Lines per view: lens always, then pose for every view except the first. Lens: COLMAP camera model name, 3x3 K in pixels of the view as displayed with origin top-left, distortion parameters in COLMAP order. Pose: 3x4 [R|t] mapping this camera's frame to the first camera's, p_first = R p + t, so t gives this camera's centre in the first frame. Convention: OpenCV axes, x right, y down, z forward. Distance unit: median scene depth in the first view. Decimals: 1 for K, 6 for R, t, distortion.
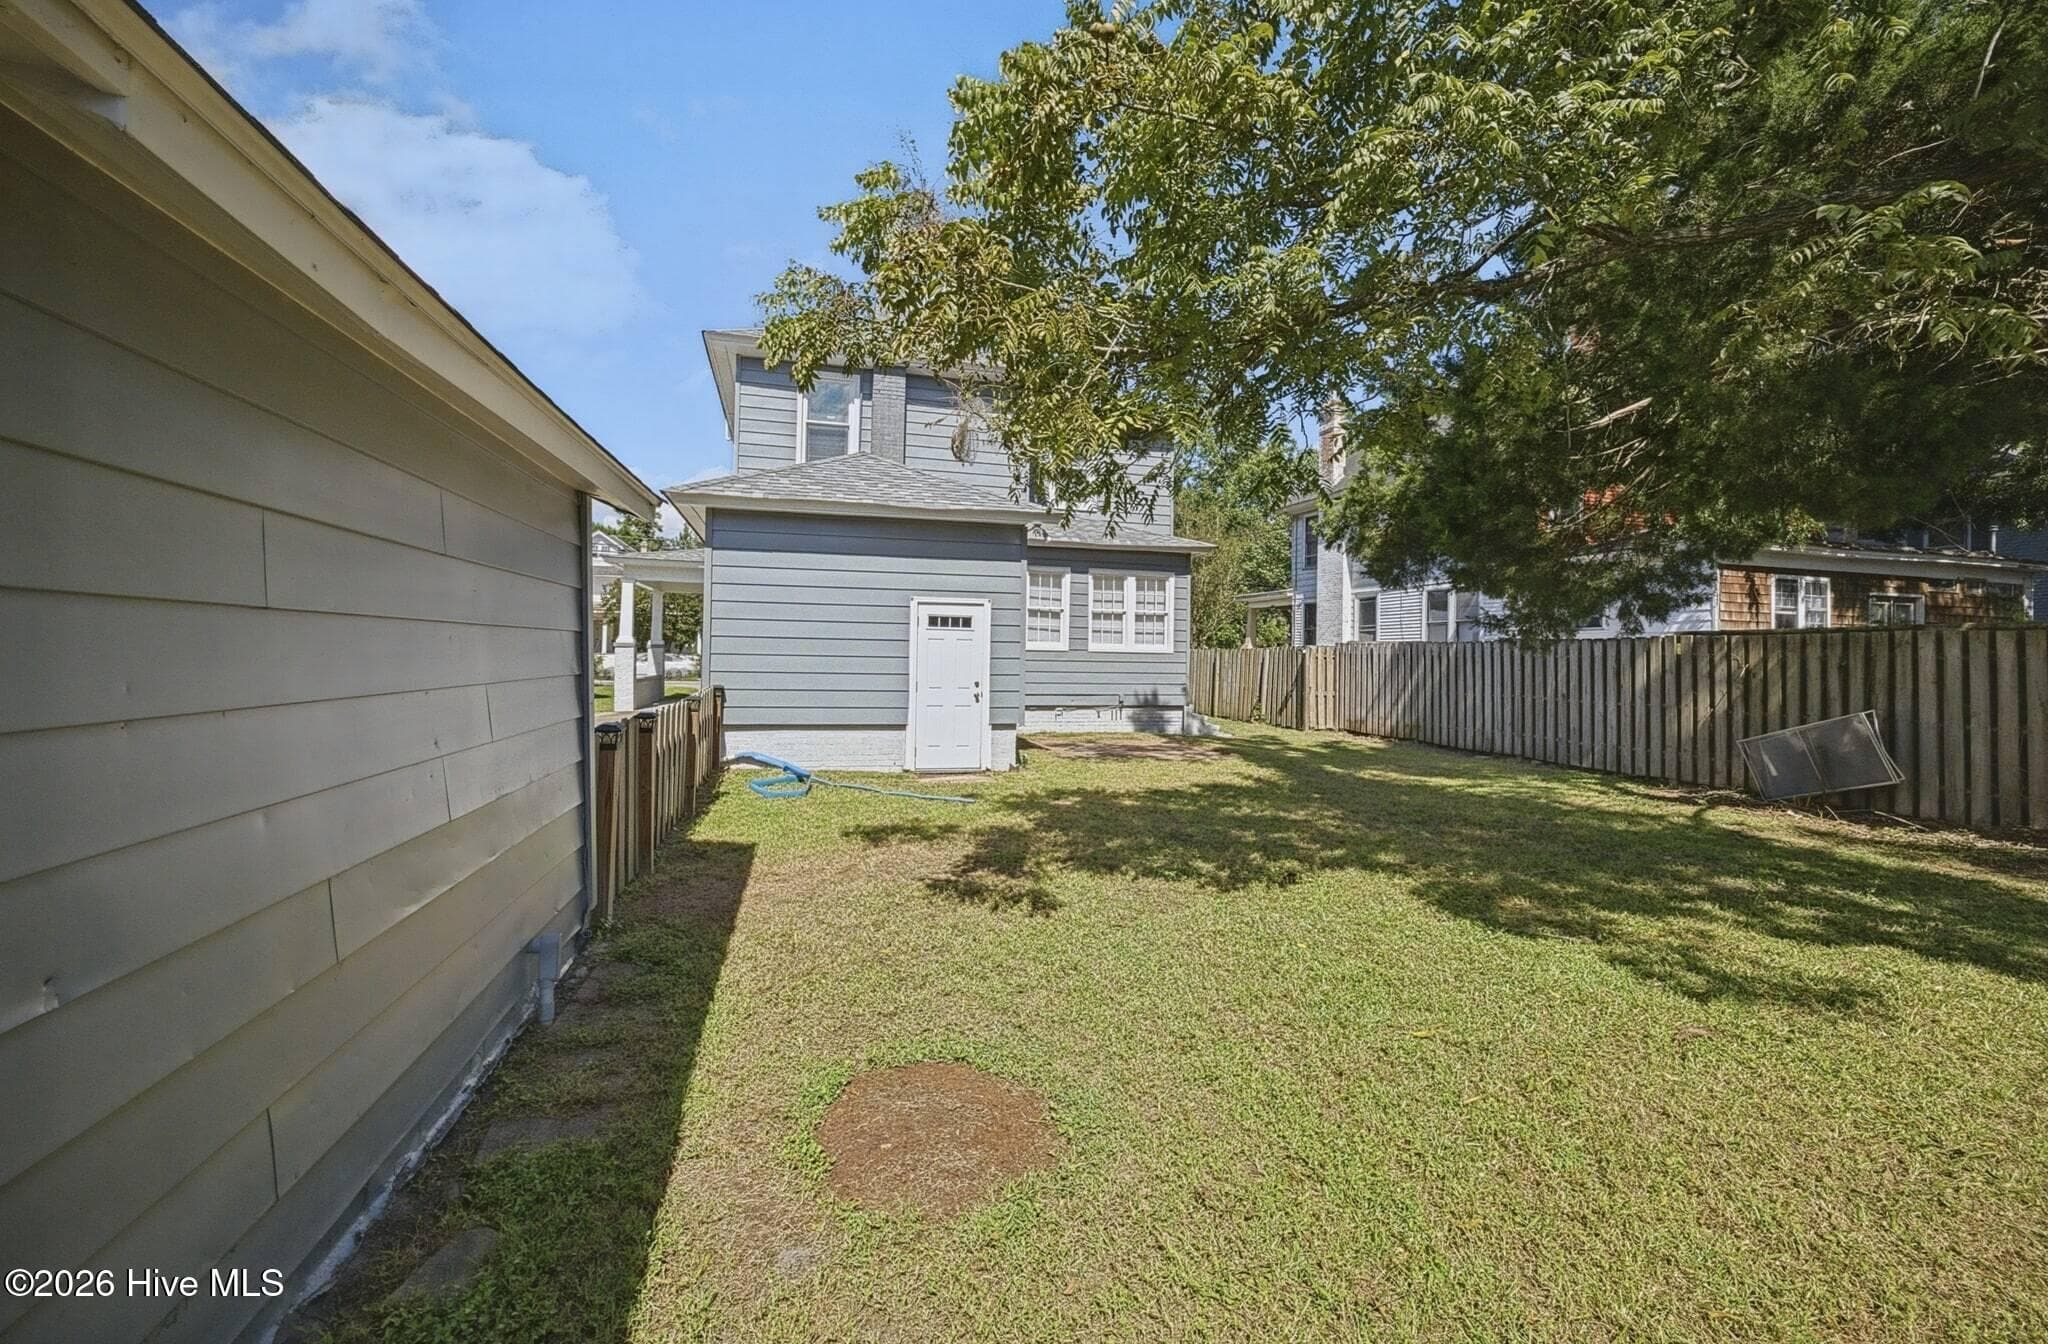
lens RADIAL K [[839.3, 0, 1026.3], [0, 839.3, 649.3], [0, 0, 1]] dist [0.000024, 0.000025]
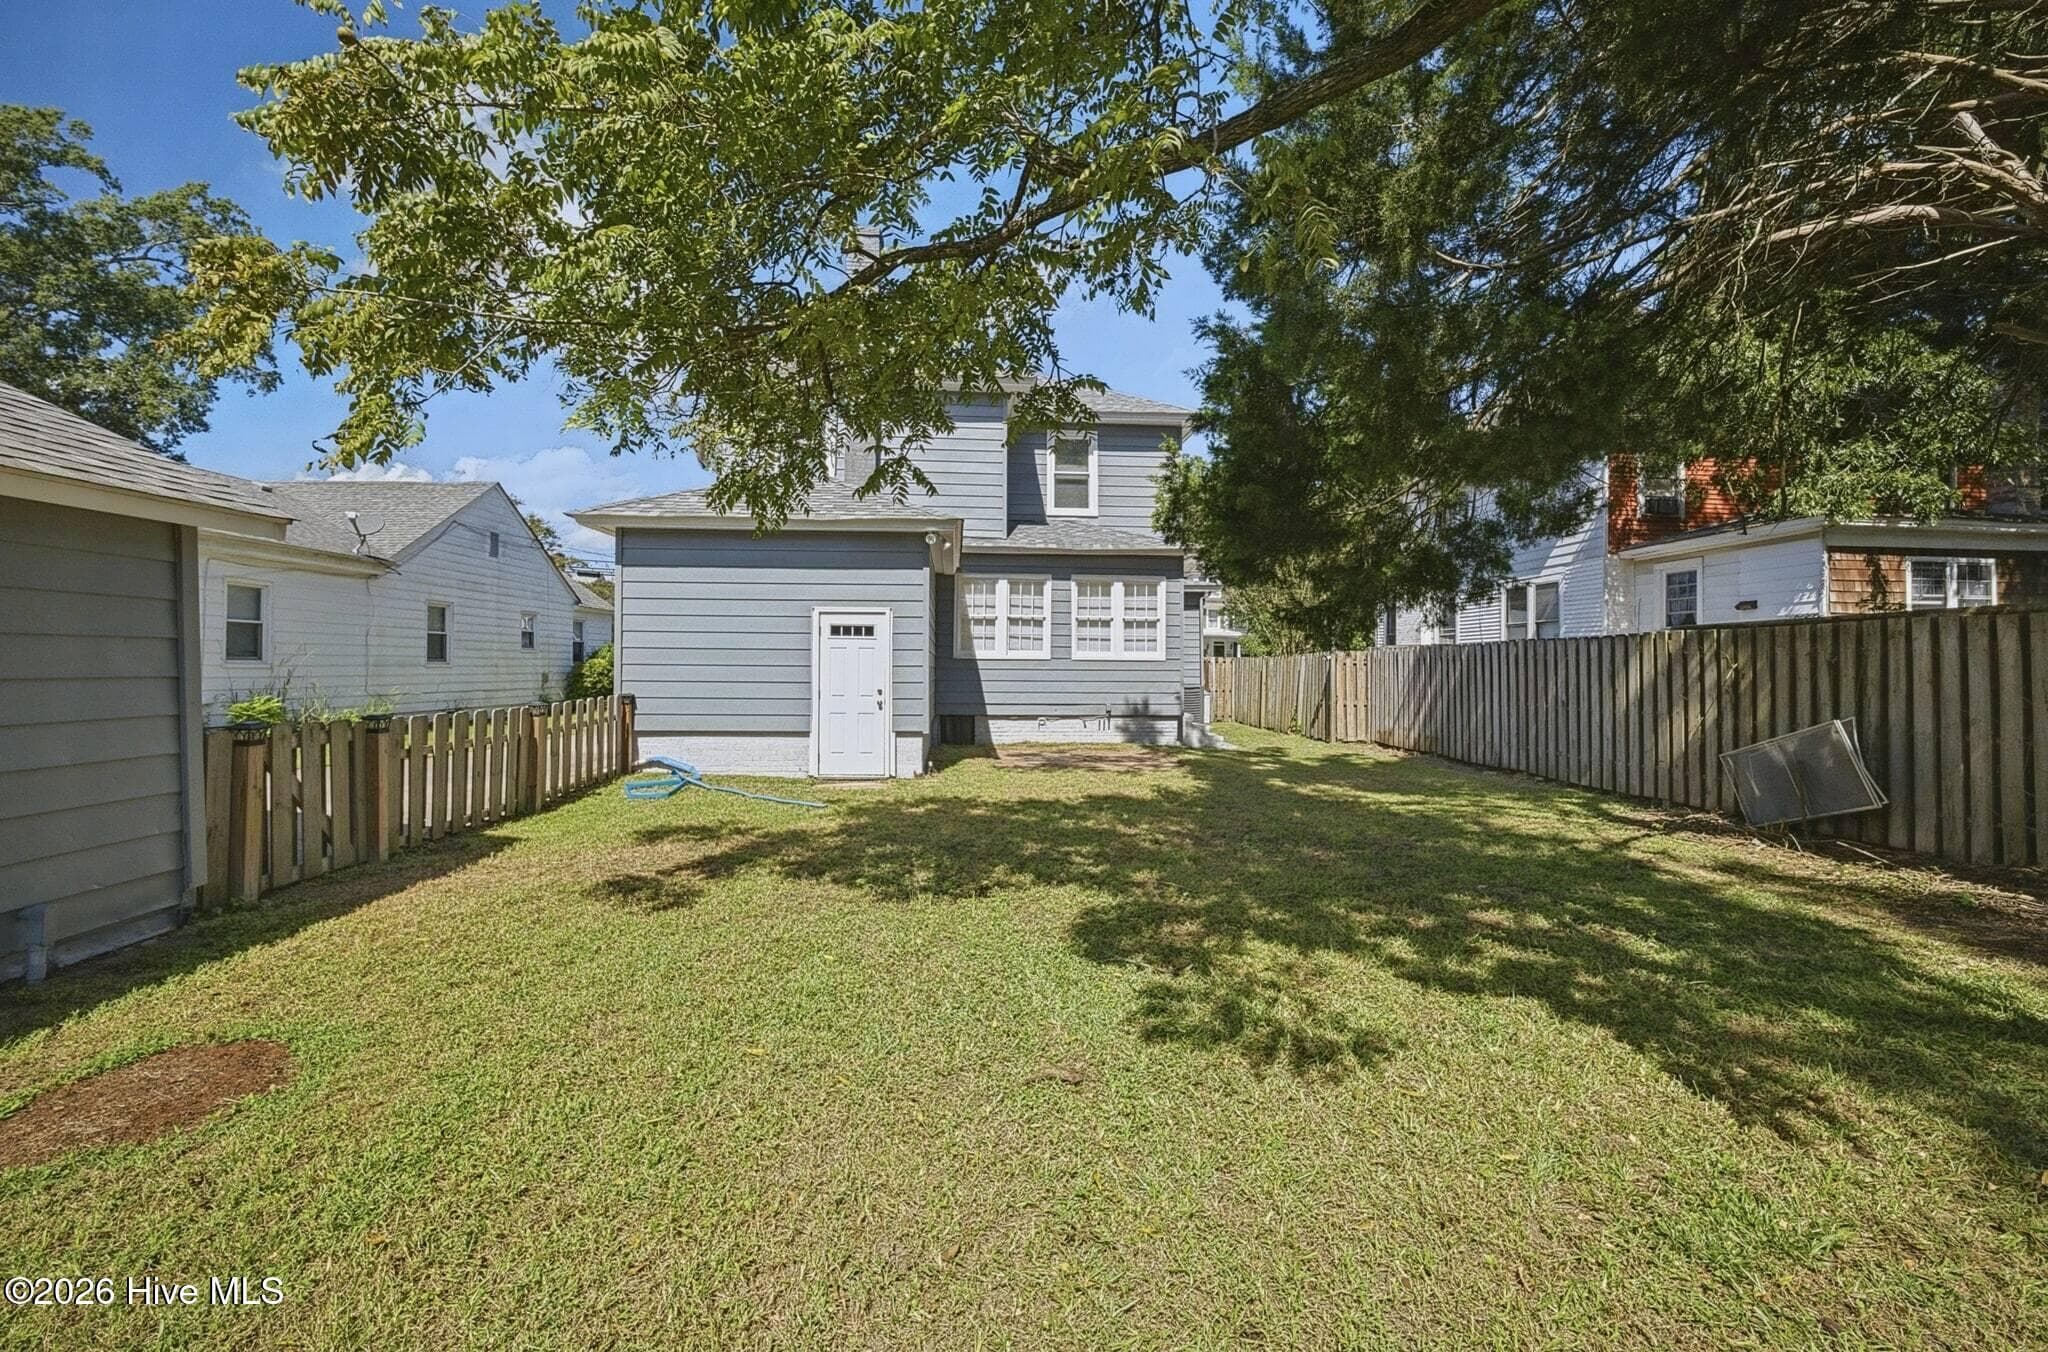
lens RADIAL K [[838.9, 0, 1026.1], [0, 838.9, 672.0], [0, 0, 1]] dist [-0.003840, -0.000205]
pose [[0.981495, -0.009178, -0.191266, 0.262567], [0.011302, 0.999886, 0.010014, 0.008013], [0.191152, -0.011991, 0.981487, 0.039290]]
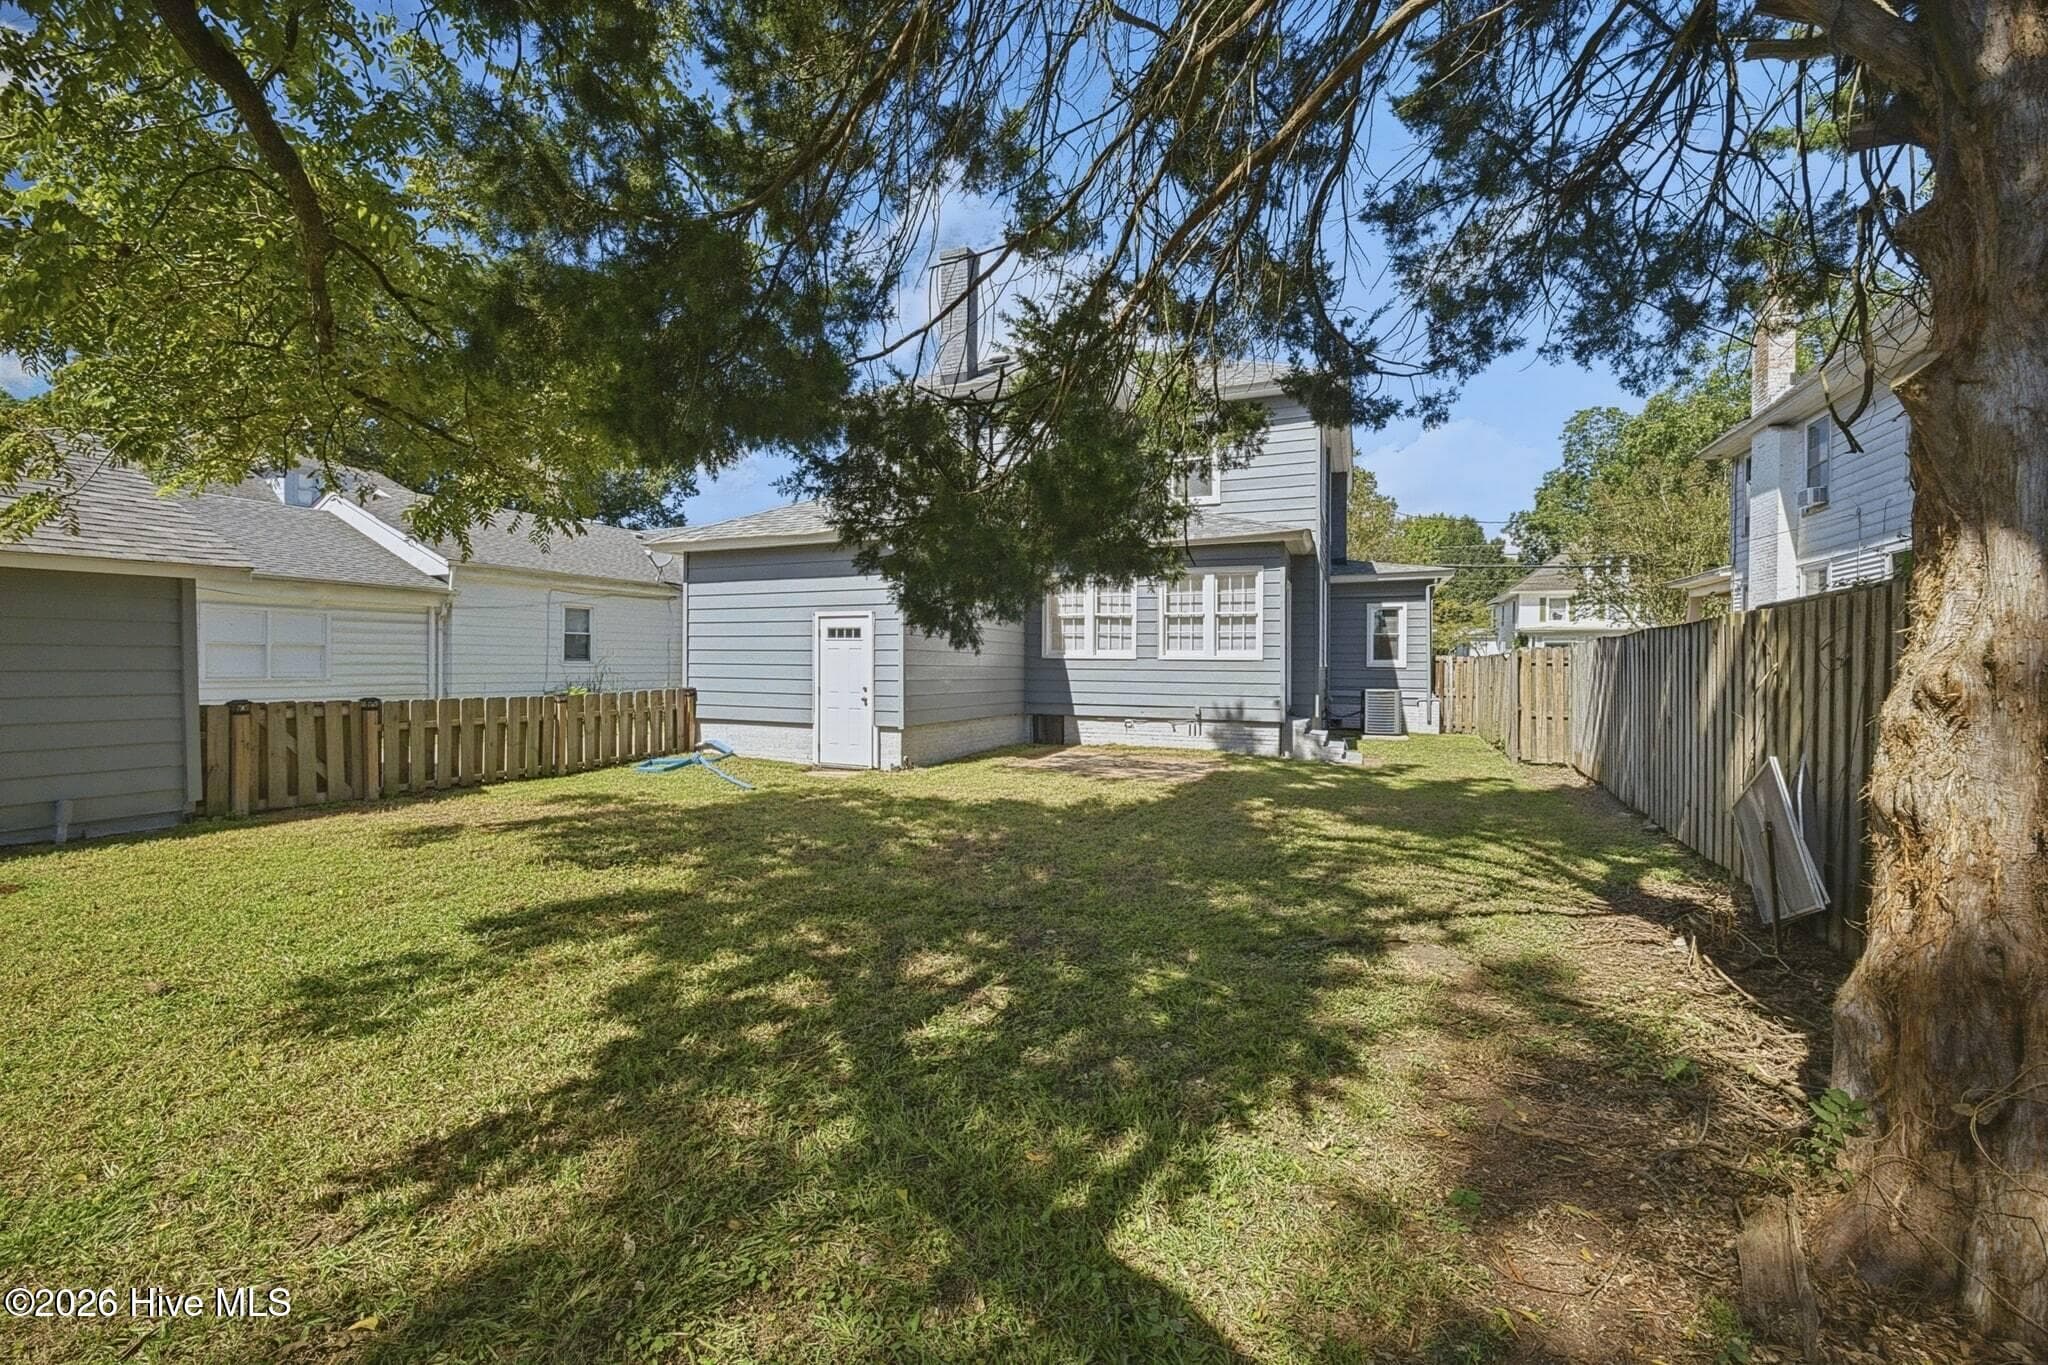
lens RADIAL K [[828.6, 0, 1024.0], [0, 828.6, 682.5], [0, 0, 1]] dist [-0.009102, -0.000044]
pose [[0.779672, 0.003236, -0.626180, 0.665329], [0.009330, 0.999816, 0.016783, 0.014235], [0.626119, -0.018927, 0.779498, 0.250128]]
